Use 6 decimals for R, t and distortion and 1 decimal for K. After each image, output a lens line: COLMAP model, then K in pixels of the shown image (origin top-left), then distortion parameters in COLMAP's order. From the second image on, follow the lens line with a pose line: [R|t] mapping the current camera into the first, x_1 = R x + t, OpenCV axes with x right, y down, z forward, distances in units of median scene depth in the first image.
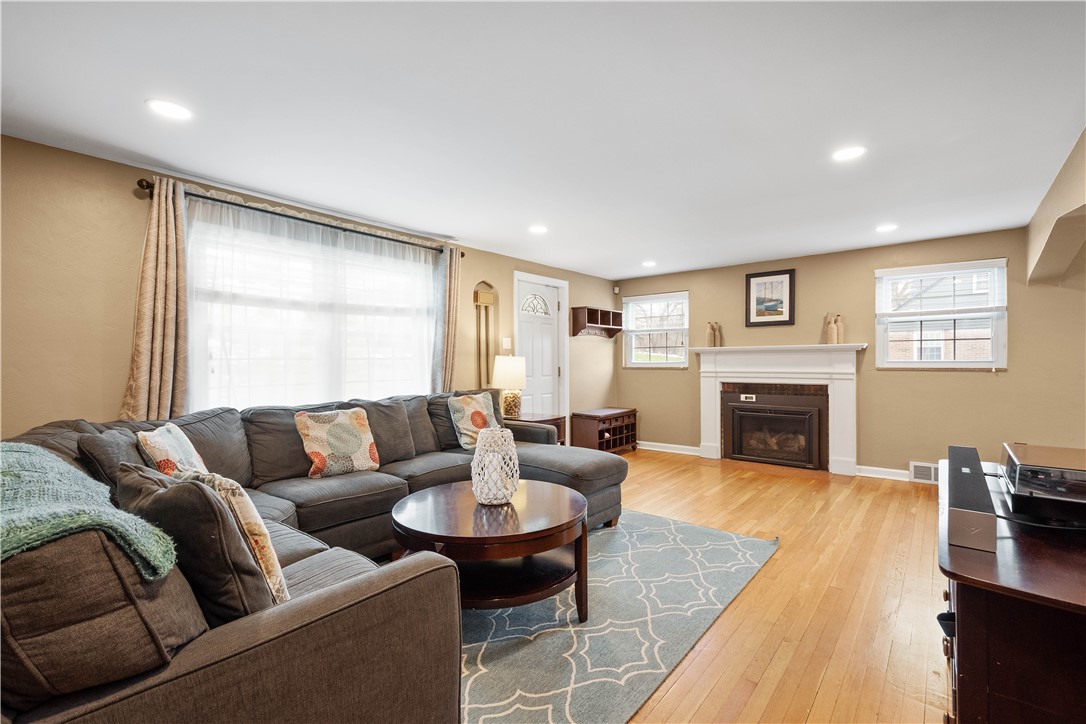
lens RADIAL K [[489.3, 0, 543.0], [0, 489.3, 362.0], [0, 0, 1]] dist [0.003392, 0.000097]
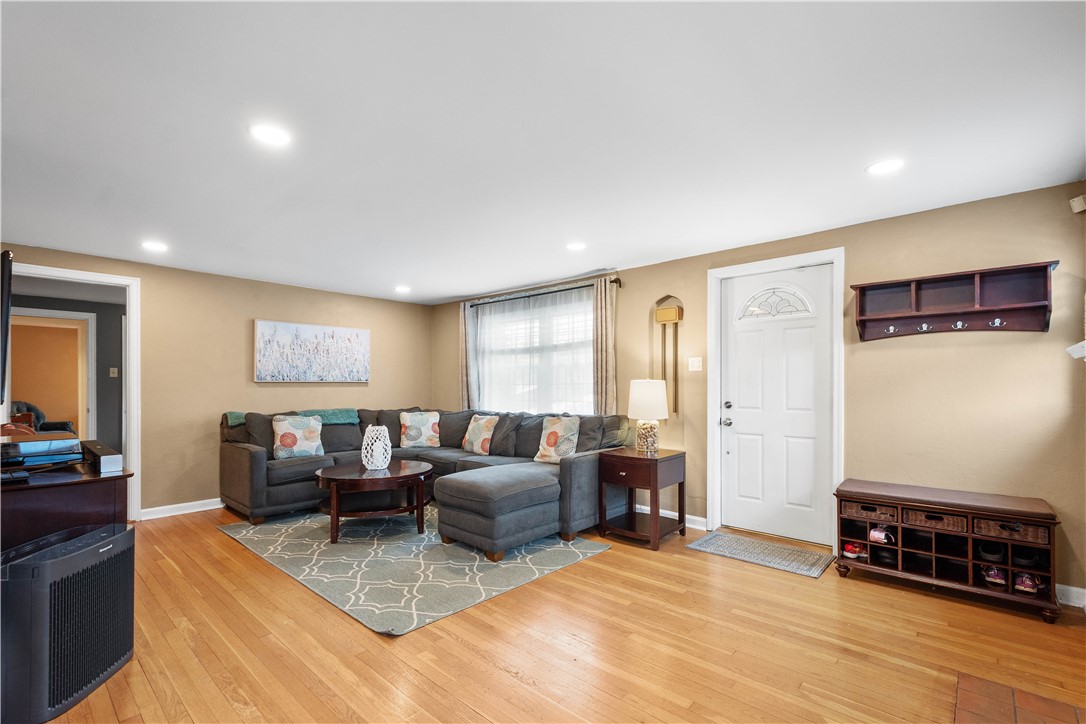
lens RADIAL K [[485.7, 0, 540.6], [0, 485.7, 388.9], [0, 0, 1]] dist [0.005209, -0.000123]
pose [[-0.054777, -0.002292, -0.998496, 0.929216], [-0.009734, 0.999951, -0.001761, 0.007402], [0.998451, 0.009623, -0.054797, 0.993550]]
